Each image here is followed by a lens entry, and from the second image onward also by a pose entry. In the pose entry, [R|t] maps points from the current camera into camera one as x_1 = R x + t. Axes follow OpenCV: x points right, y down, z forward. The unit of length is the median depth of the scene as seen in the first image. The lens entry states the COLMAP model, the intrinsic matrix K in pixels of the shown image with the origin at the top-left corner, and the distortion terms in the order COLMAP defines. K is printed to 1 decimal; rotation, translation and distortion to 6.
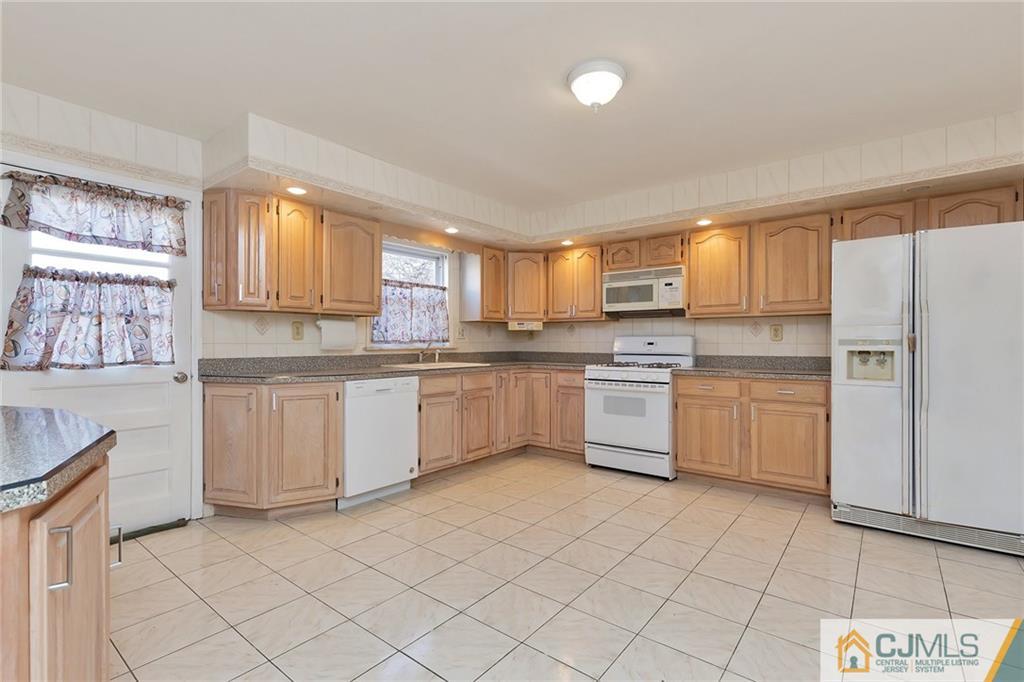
lens RADIAL K [[466.2, 0, 506.4], [0, 466.2, 342.2], [0, 0, 1]] dist [0.005106, -0.000696]
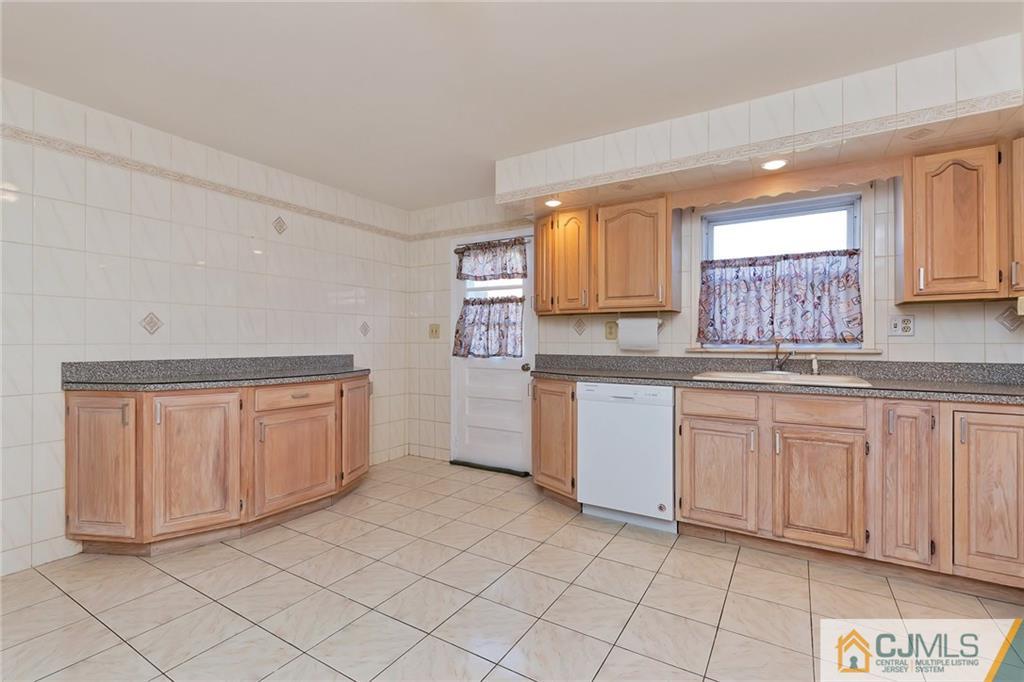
lens RADIAL K [[466.2, 0, 514.8], [0, 466.2, 337.2], [0, 0, 1]] dist [0.005106, -0.000696]
pose [[0.132029, -0.006555, -0.991224, 0.498603], [-0.000456, 0.999978, -0.006674, -0.002491], [0.991246, 0.001333, 0.132023, 0.613453]]
